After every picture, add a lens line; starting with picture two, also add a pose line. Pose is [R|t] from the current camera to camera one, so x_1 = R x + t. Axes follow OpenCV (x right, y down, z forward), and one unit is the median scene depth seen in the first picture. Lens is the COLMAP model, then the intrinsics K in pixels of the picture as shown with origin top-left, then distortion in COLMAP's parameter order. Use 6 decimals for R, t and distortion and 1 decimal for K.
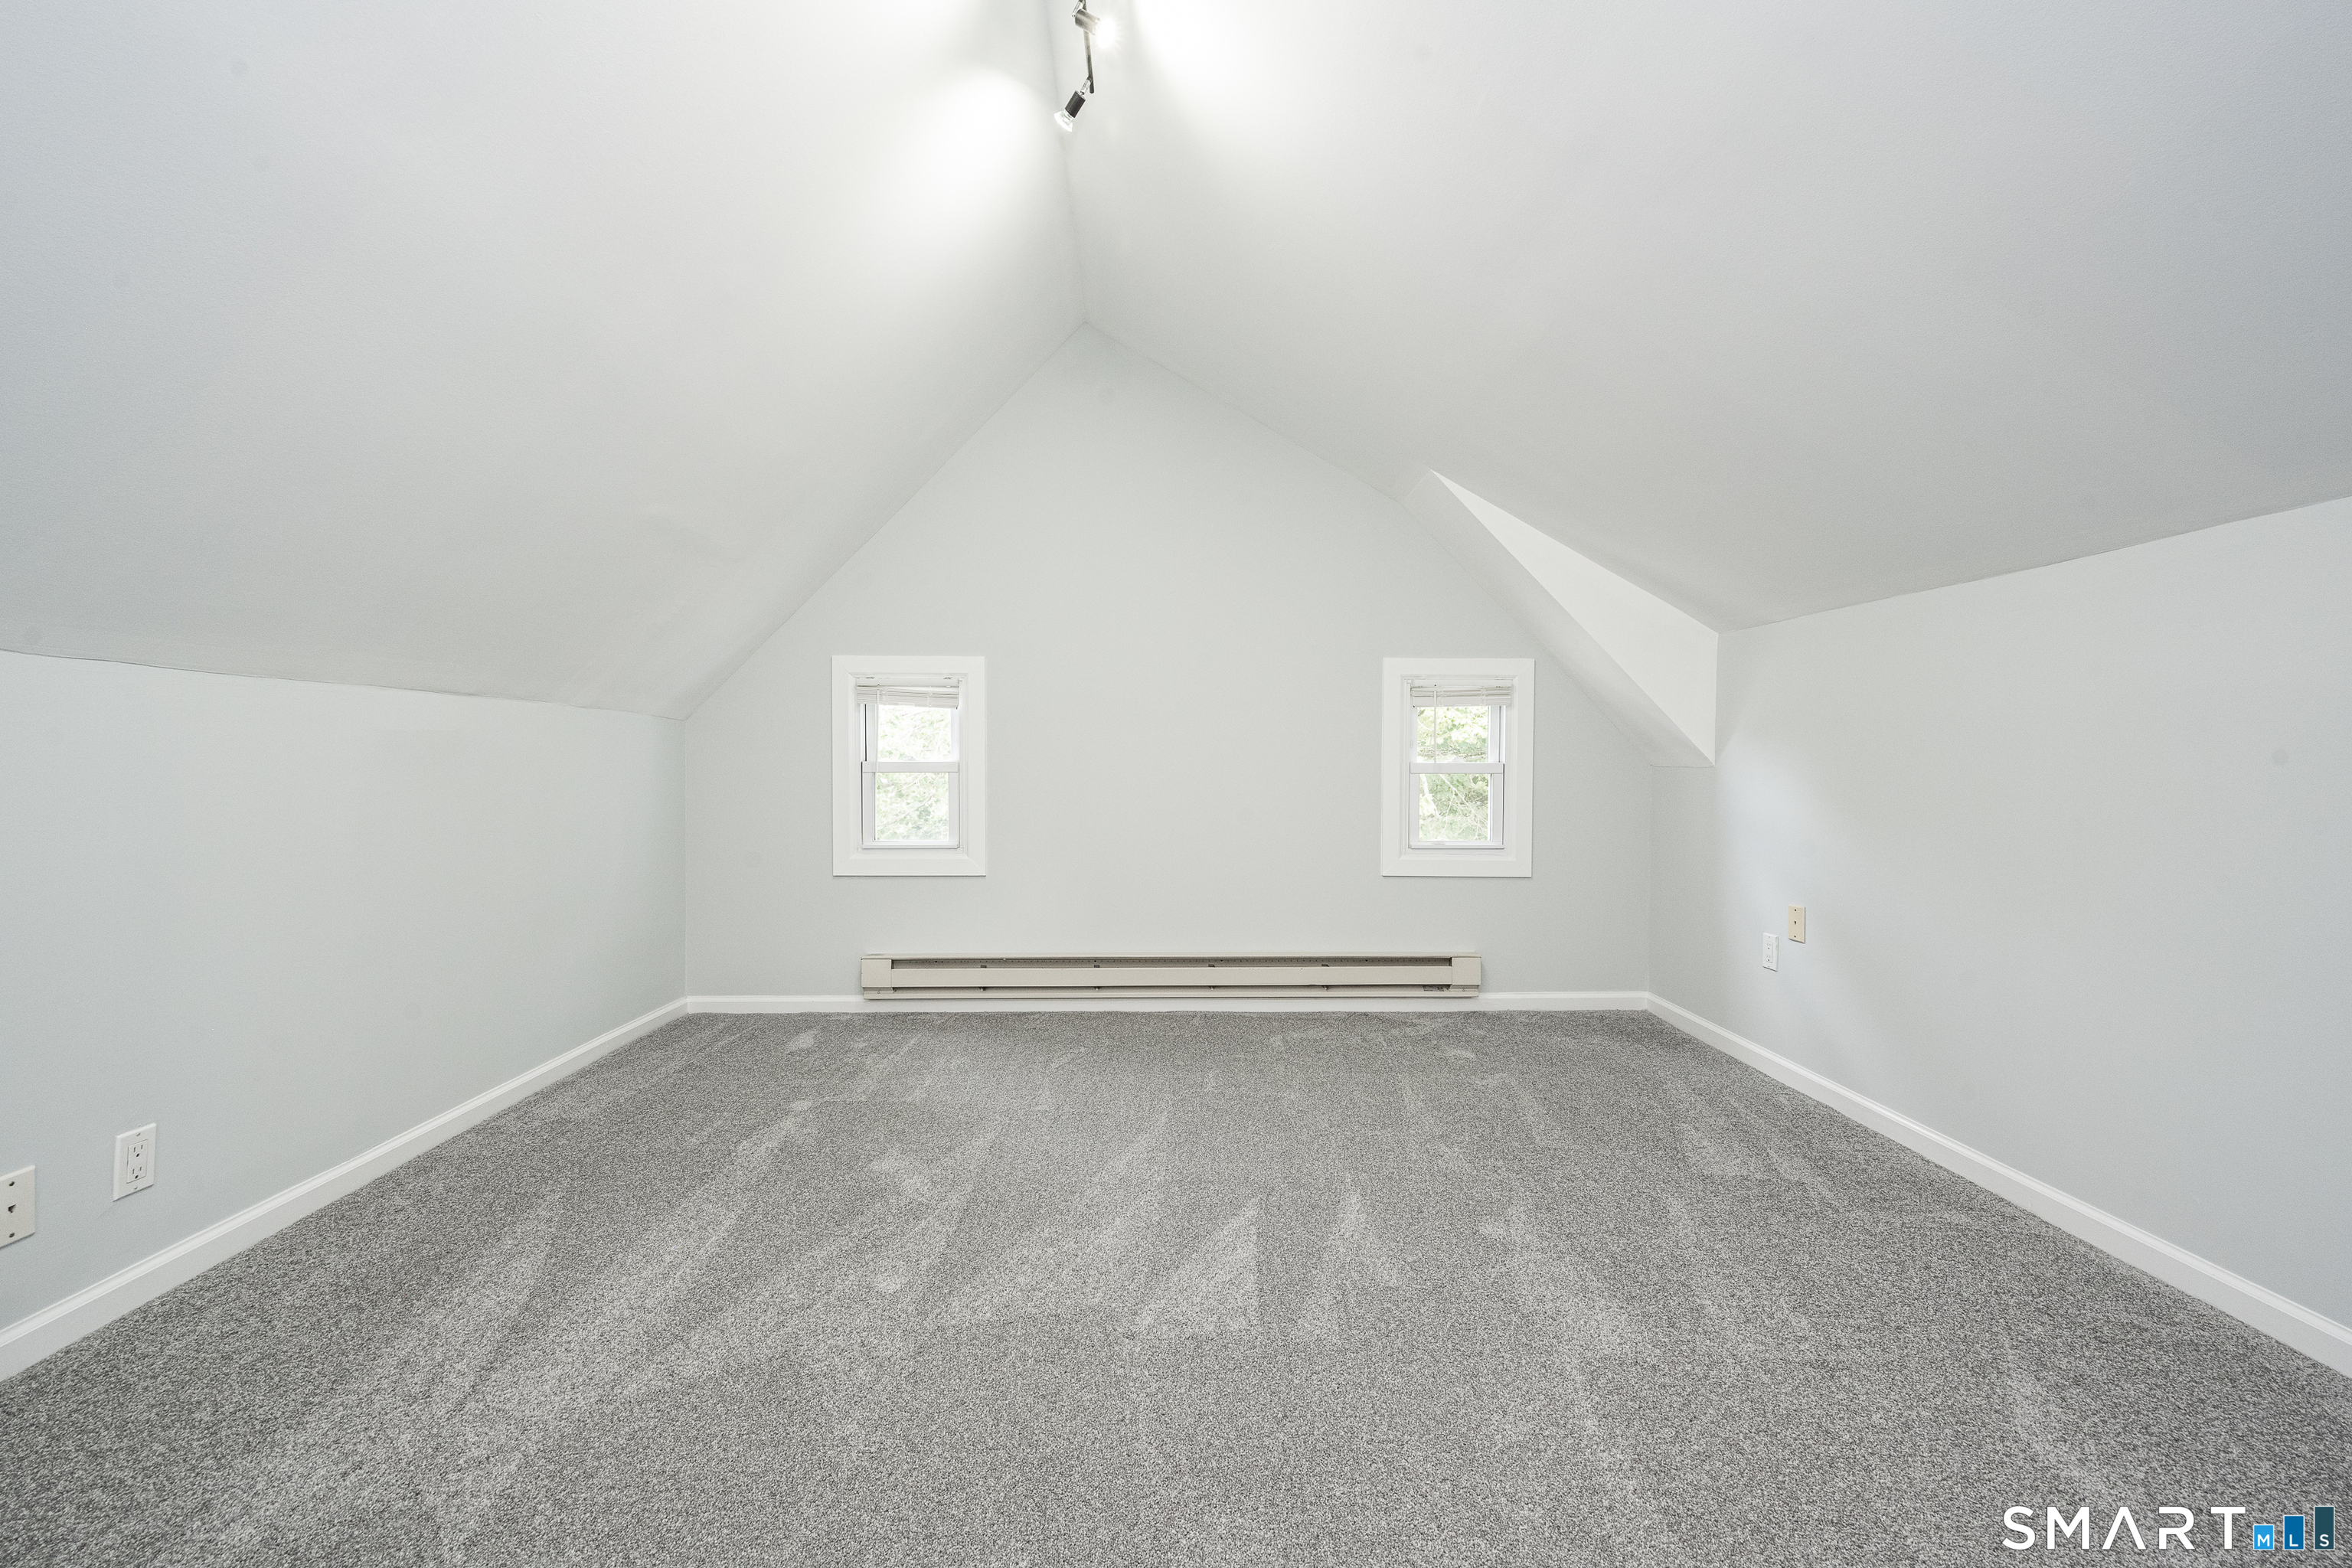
lens RADIAL K [[903.3, 0, 1175.3], [0, 903.3, 770.0], [0, 0, 1]] dist [0.000744, -0.000430]
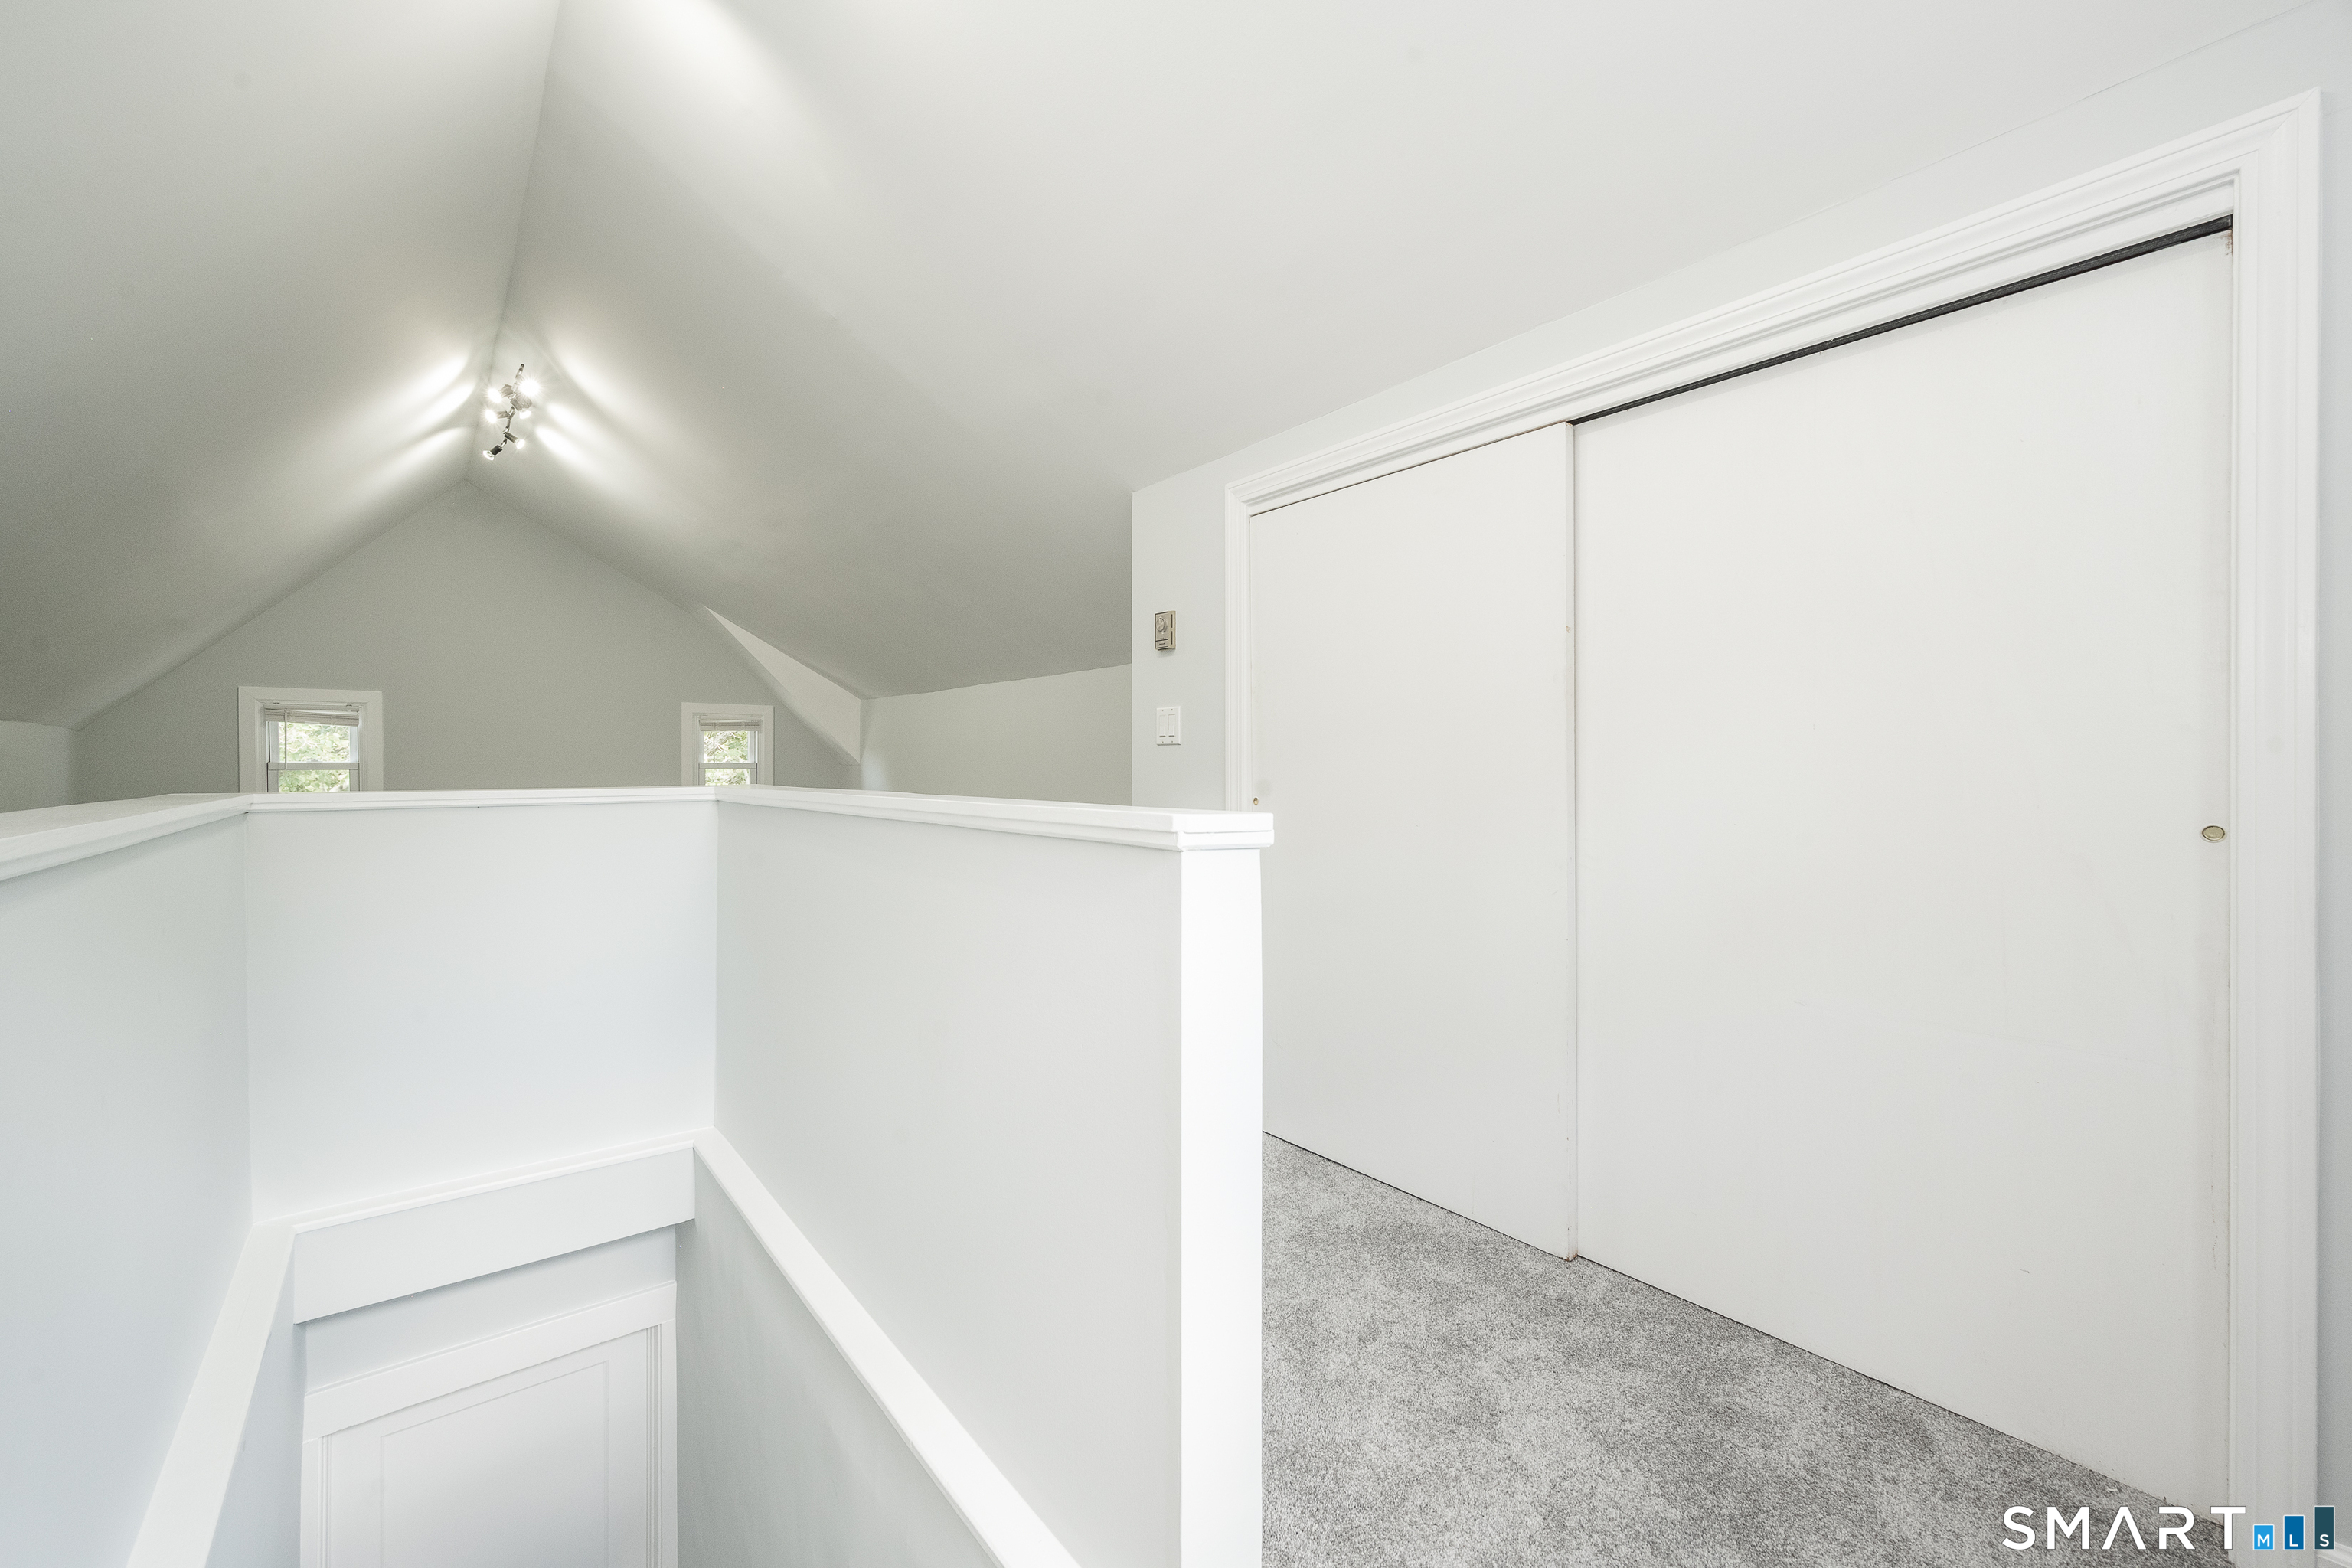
lens RADIAL K [[903.3, 0, 1150.6], [0, 903.3, 777.7], [0, 0, 1]] dist [0.000744, -0.000430]
pose [[0.796287, -0.012586, 0.604788, -0.106192], [0.004857, 0.999884, 0.014413, 0.000263], [-0.604900, -0.008540, 0.796256, -0.944215]]
